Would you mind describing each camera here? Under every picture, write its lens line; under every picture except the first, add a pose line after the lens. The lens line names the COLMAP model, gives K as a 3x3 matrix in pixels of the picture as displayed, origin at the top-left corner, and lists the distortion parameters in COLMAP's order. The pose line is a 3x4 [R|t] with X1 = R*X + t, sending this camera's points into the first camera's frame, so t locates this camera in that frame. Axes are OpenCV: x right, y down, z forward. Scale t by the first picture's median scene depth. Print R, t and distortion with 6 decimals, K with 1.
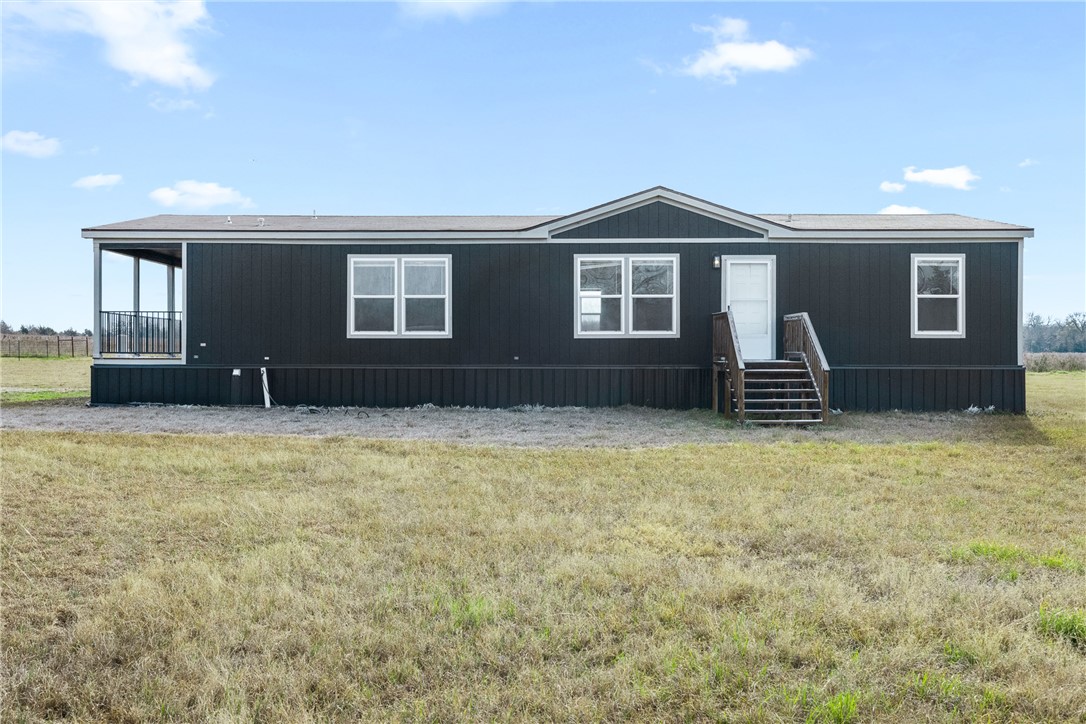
lens RADIAL K [[1040.6, 0, 543.0], [0, 1040.6, 362.0], [0, 0, 1]] dist [-0.005801, 0.001393]
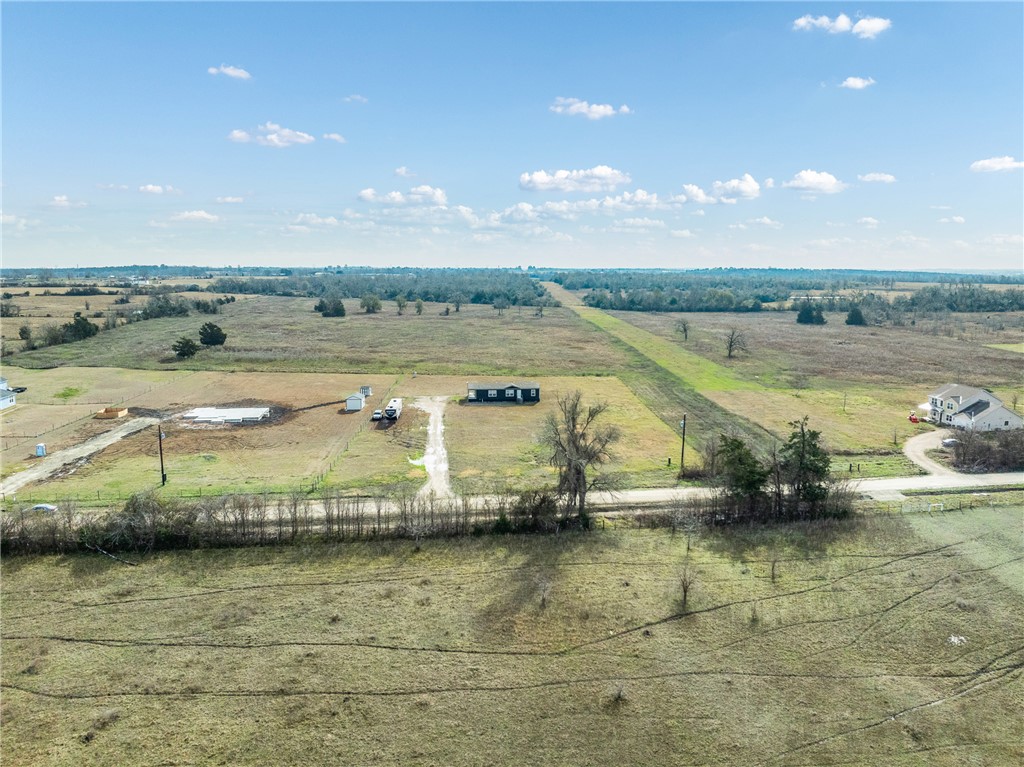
lens RADIAL K [[719.5, 0, 512.0], [0, 719.5, 383.5], [0, 0, 1]] dist [-0.025295, -0.001694]
pose [[0.995632, -0.013766, 0.092344, -0.723957], [-0.001468, 0.986639, 0.162914, -1.654531], [-0.093353, -0.162337, 0.982309, -7.859197]]
